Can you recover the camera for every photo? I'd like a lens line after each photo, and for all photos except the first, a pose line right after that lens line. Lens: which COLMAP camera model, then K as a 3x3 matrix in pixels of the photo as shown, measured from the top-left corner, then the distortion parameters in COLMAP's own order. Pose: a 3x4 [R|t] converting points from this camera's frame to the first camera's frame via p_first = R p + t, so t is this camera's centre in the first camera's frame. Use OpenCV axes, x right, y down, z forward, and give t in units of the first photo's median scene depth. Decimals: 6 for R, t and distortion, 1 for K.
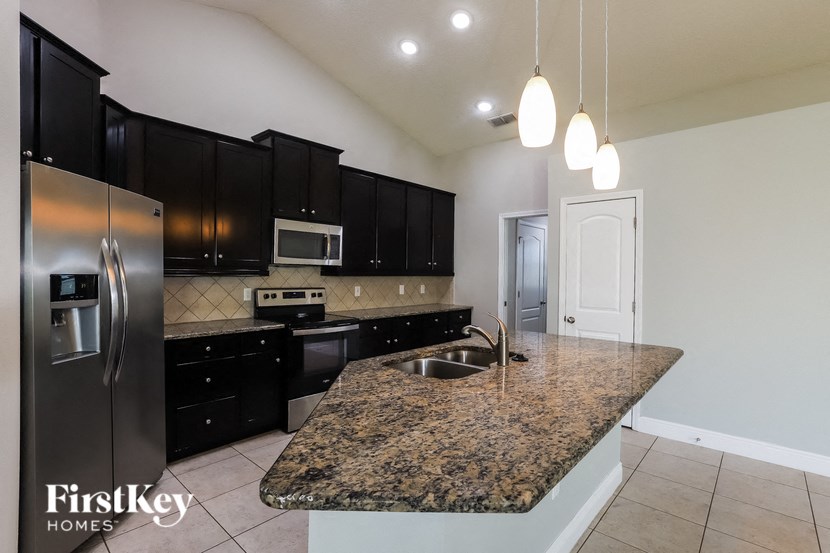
lens RADIAL K [[390.4, 0, 418.4], [0, 390.4, 281.5], [0, 0, 1]] dist [-0.008125, 0.001266]
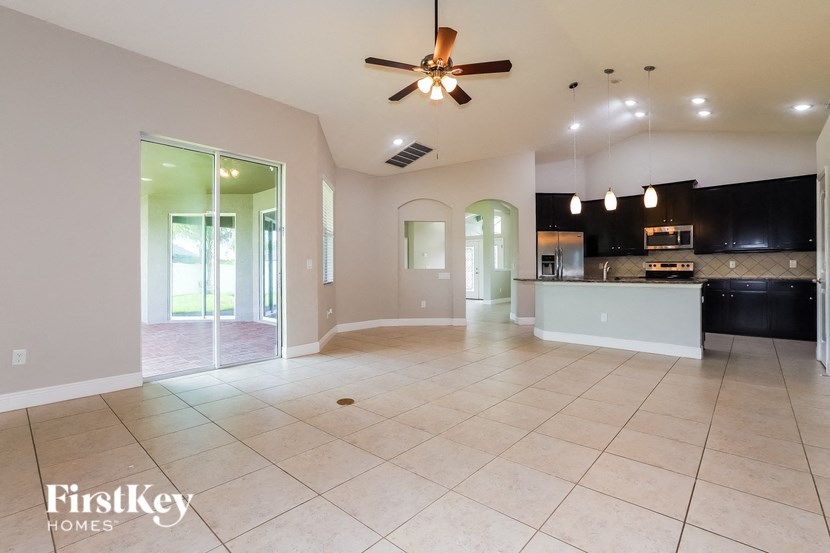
lens RADIAL K [[390.4, 0, 411.6], [0, 390.4, 276.4], [0, 0, 1]] dist [-0.008125, 0.001266]
pose [[-0.005179, 0.007992, -0.999955, 1.518645], [-0.019282, 0.999781, 0.008090, 0.094519], [0.999801, 0.019323, -0.005024, -0.222023]]
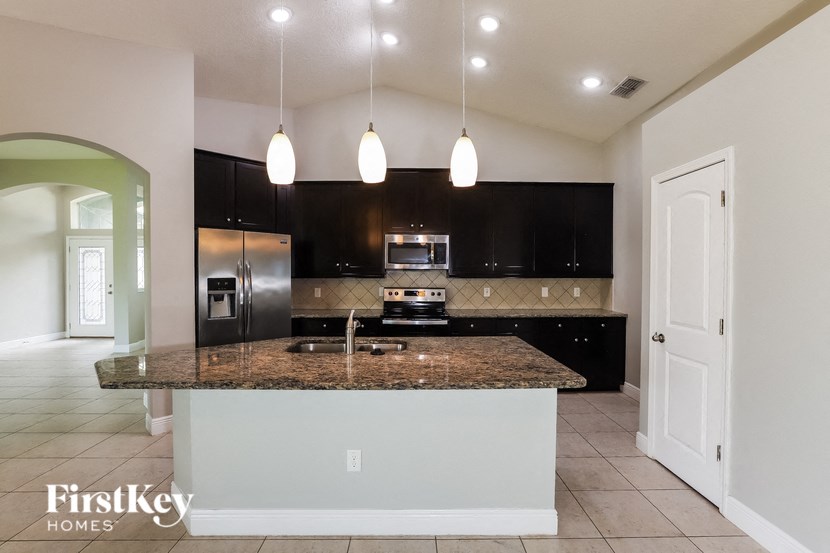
lens RADIAL K [[390.4, 0, 423.1], [0, 390.4, 279.3], [0, 0, 1]] dist [-0.008125, 0.001266]
pose [[0.688057, 0.004837, -0.725641, 0.586992], [-0.008850, 0.999959, -0.001726, -0.007738], [0.725603, 0.007610, 0.688071, 0.154688]]
